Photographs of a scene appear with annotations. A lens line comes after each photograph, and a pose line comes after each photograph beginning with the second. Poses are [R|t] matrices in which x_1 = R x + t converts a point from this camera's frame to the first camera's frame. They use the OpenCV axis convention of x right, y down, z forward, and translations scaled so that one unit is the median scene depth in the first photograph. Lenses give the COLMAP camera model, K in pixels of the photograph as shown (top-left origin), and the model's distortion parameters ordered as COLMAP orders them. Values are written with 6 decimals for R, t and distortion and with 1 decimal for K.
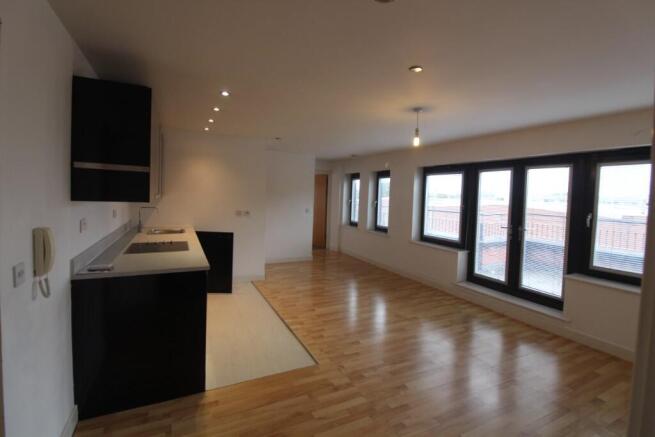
lens RADIAL K [[303.6, 0, 330.8], [0, 303.6, 207.5], [0, 0, 1]] dist [-0.002406, -0.010476]
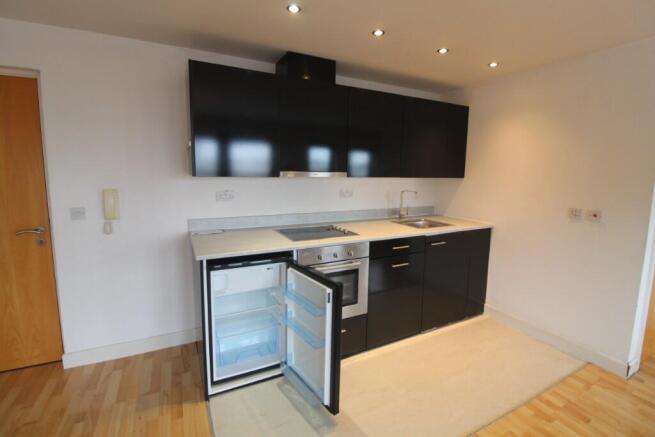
lens RADIAL K [[303.6, 0, 330.8], [0, 303.6, 207.5], [0, 0, 1]] dist [-0.002406, -0.010476]
pose [[0.015156, 0.087989, -0.996006, 0.233320], [-0.057339, 0.994558, 0.086988, -0.015002], [0.998240, 0.055792, 0.020119, 0.787687]]
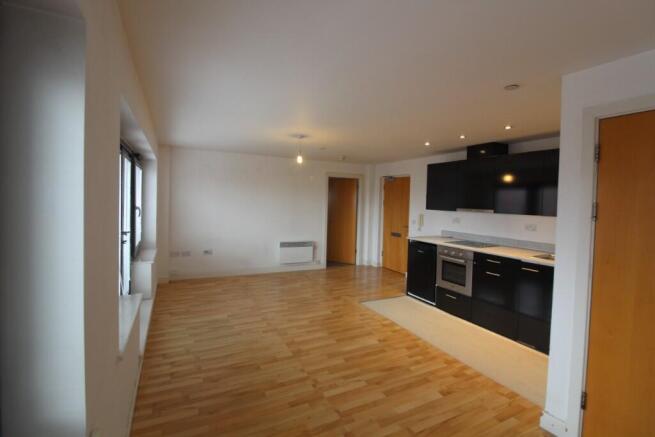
lens RADIAL K [[303.6, 0, 330.8], [0, 303.6, 207.5], [0, 0, 1]] dist [-0.002406, -0.010476]
pose [[-0.998144, -0.060368, -0.008000, 0.113950], [-0.060760, 0.996056, 0.064659, -0.080603], [0.004065, 0.065025, -0.997875, 1.908561]]
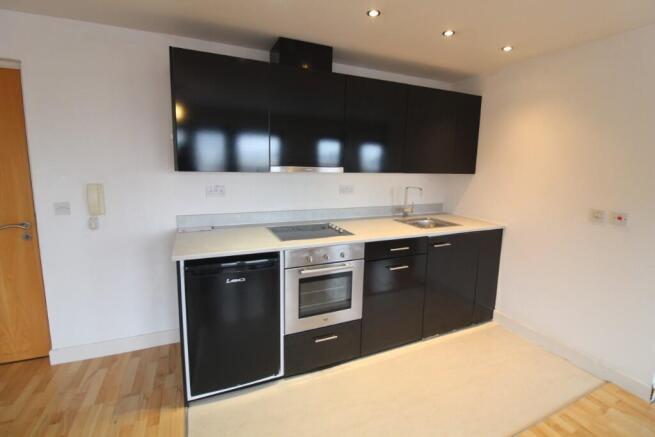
lens RADIAL K [[303.6, 0, 330.8], [0, 303.6, 207.5], [0, 0, 1]] dist [-0.002406, -0.010476]
pose [[-0.041571, 0.108081, -0.993273, 0.189967], [-0.064471, 0.991770, 0.110616, -0.021755], [0.997053, 0.068636, -0.034260, 0.835043]]
